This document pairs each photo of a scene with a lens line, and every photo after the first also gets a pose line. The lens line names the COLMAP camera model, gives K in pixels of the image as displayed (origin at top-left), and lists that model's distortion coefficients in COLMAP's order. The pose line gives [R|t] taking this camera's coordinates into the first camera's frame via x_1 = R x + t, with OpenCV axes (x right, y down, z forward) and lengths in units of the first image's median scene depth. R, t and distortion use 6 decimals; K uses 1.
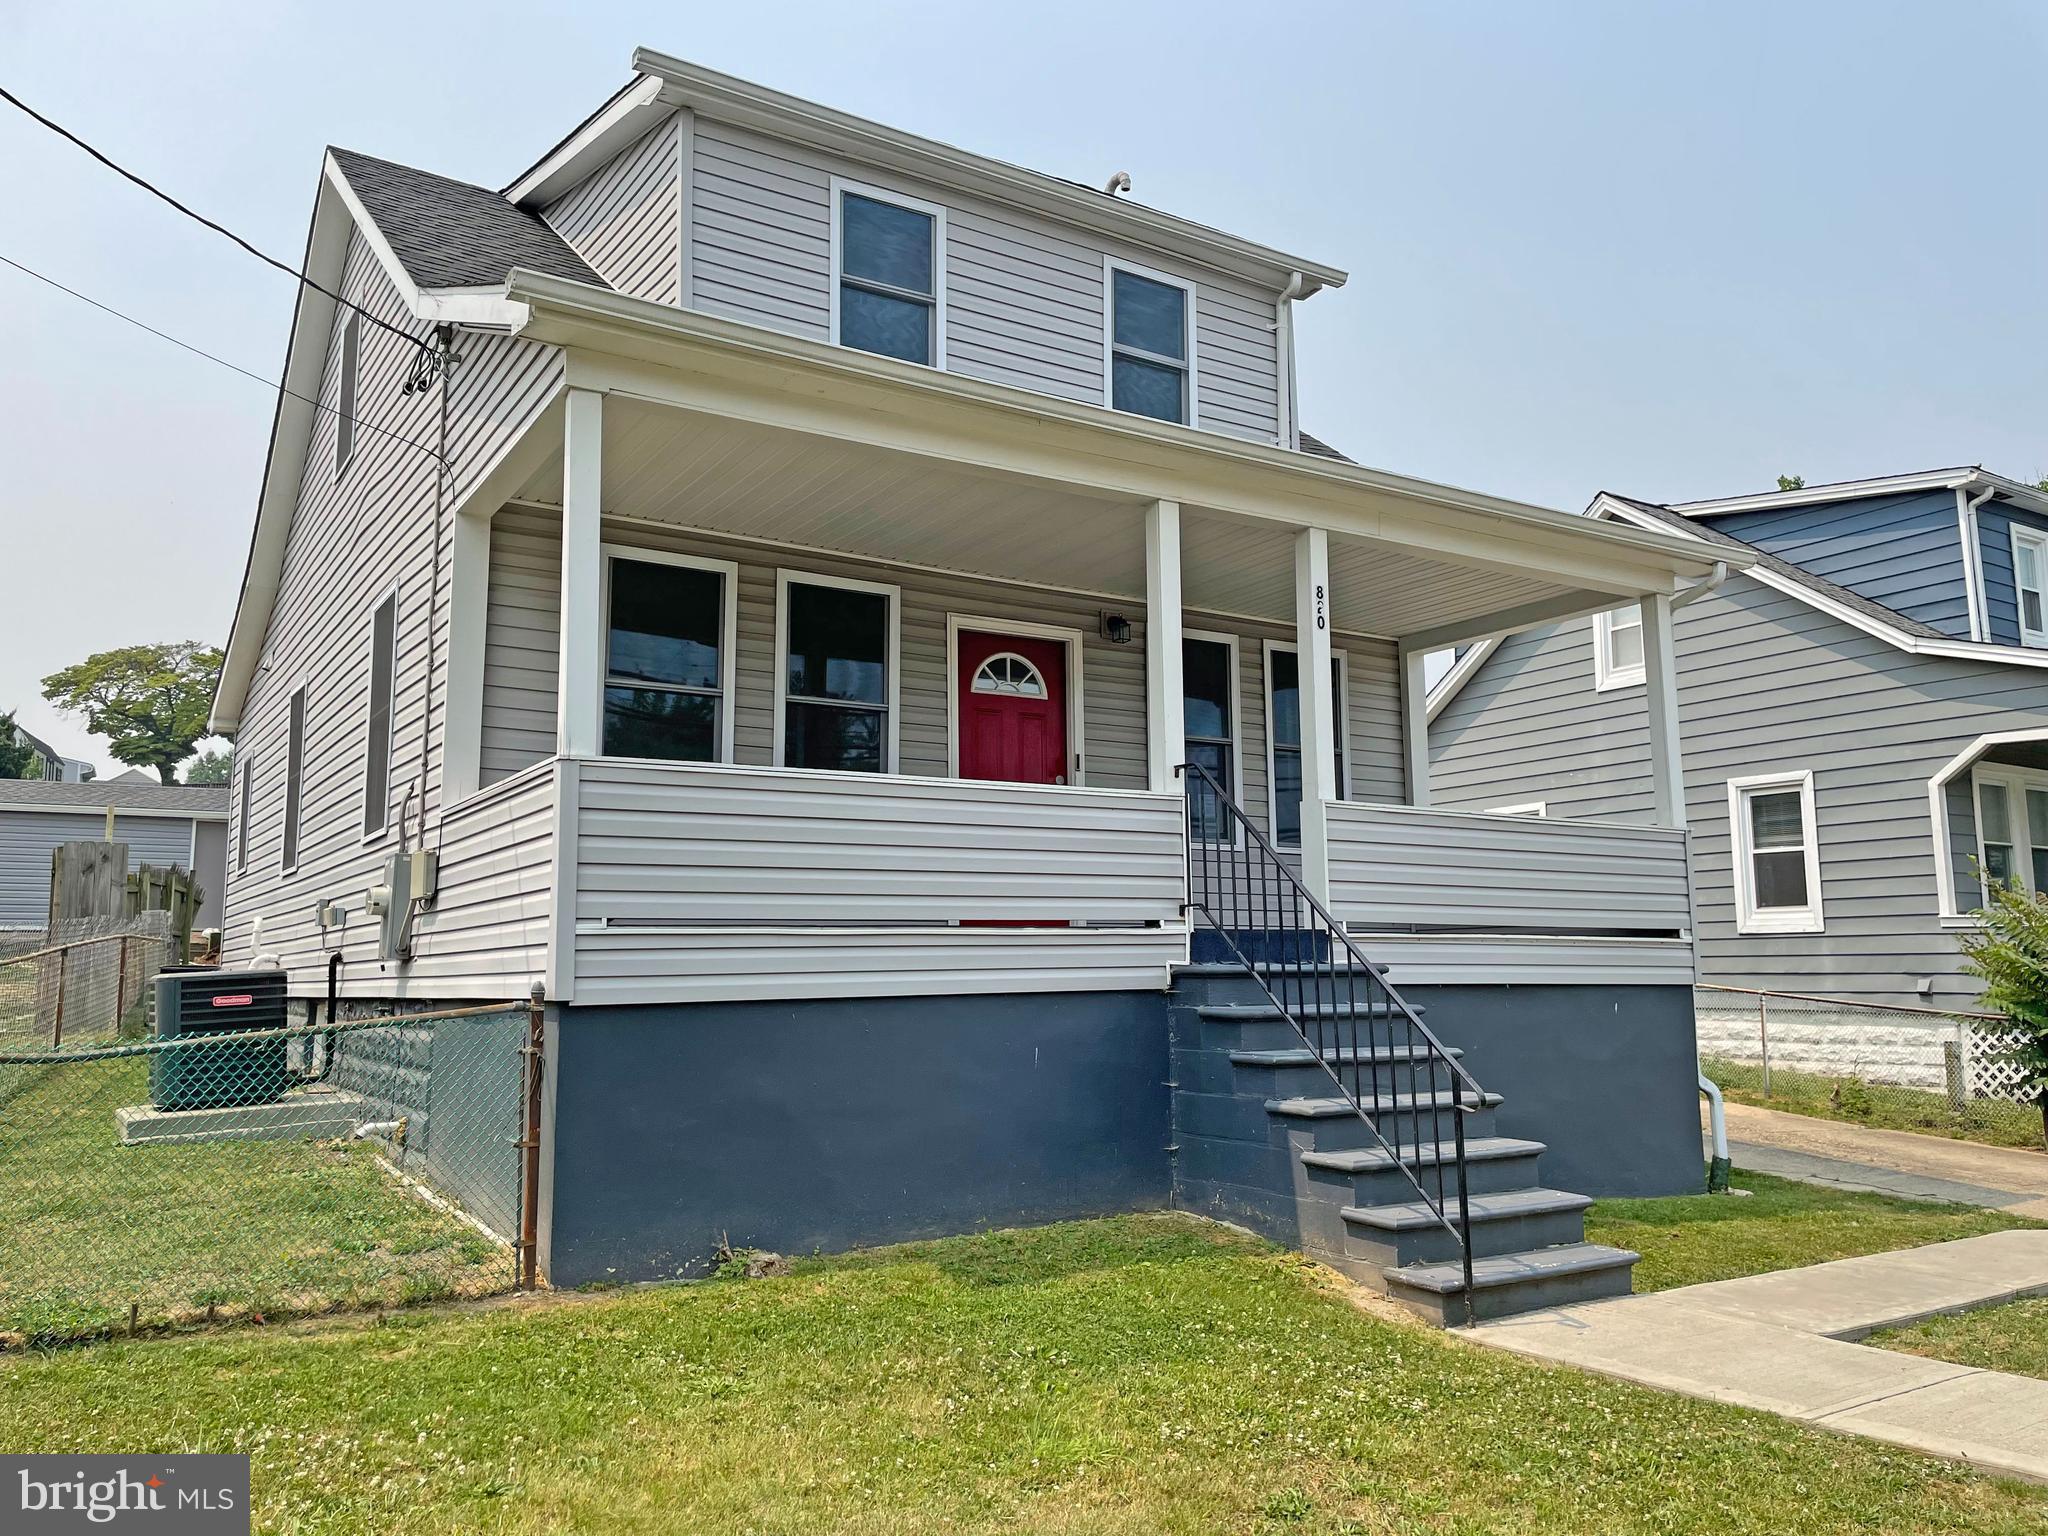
lens RADIAL K [[1546.3, 0, 1046.6], [0, 1546.3, 774.7], [0, 0, 1]] dist [0.062242, -0.066517]
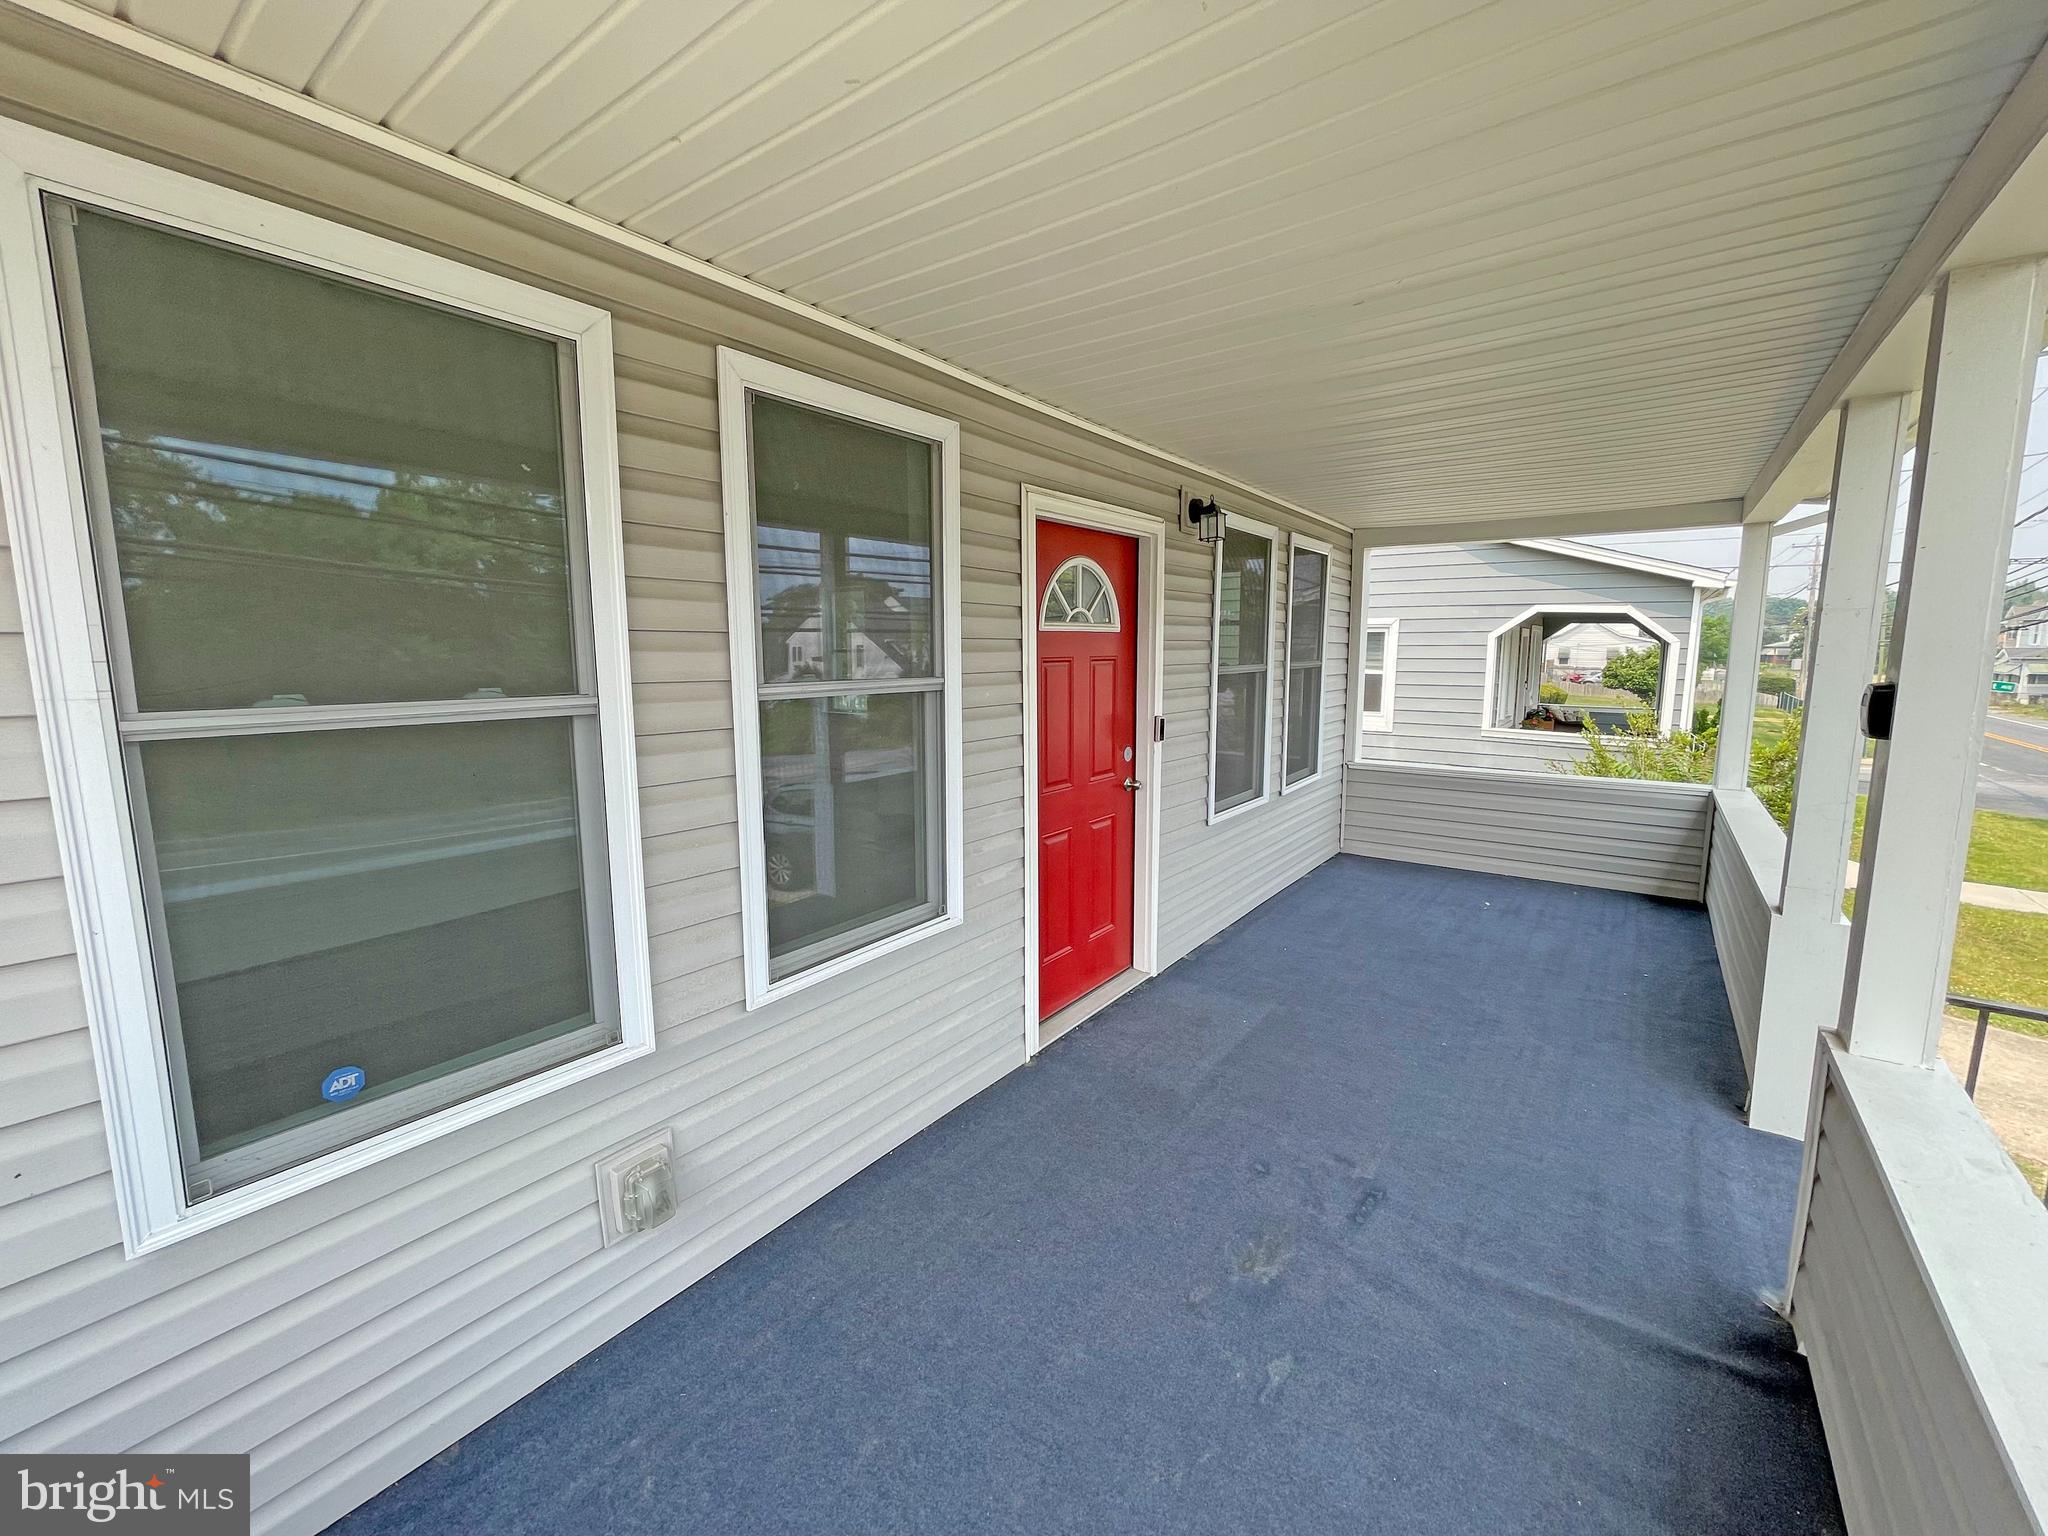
lens RADIAL K [[825.6, 0, 1010.1], [0, 825.6, 768.4], [0, 0, 1]] dist [-0.004118, 0.001793]
pose [[0.936940, -0.040808, 0.347101, -0.168231], [-0.057314, 0.961773, 0.267782, -0.085855], [-0.344760, -0.270790, 0.898785, 0.715389]]
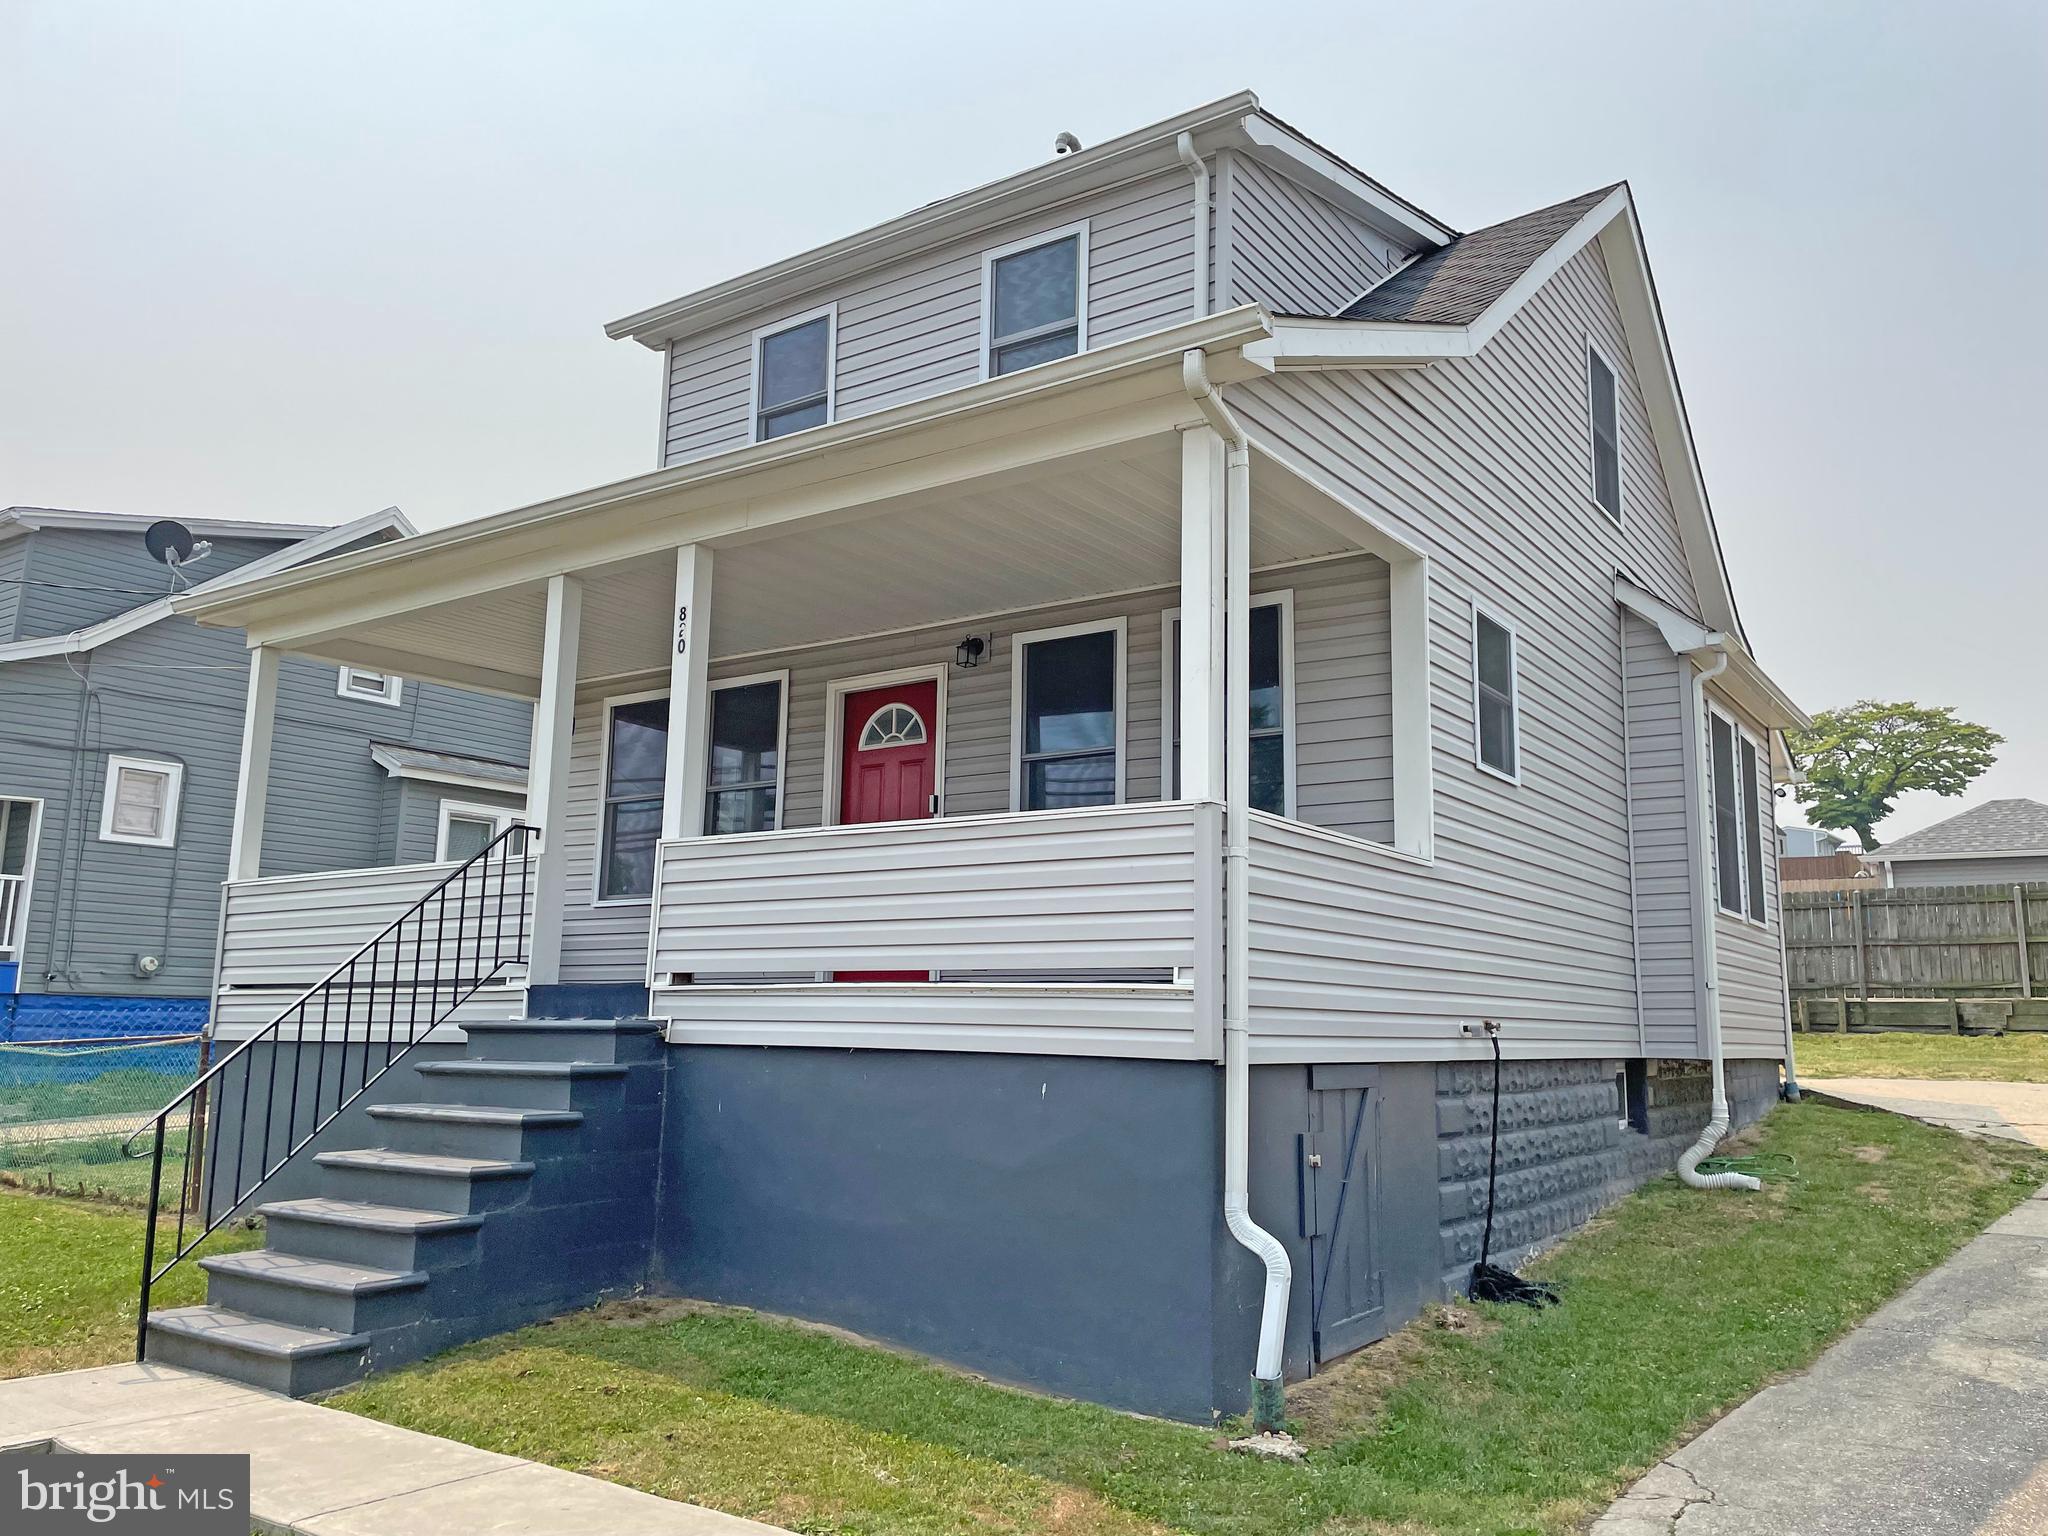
lens RADIAL K [[1546.3, 0, 1046.9], [0, 1546.3, 773.3], [0, 0, 1]] dist [0.062242, -0.066517]
pose [[0.391289, -0.136842, -0.910037, 0.931073], [0.100088, 0.989345, -0.105733, 0.081784], [0.914809, -0.049711, 0.400816, 0.706033]]
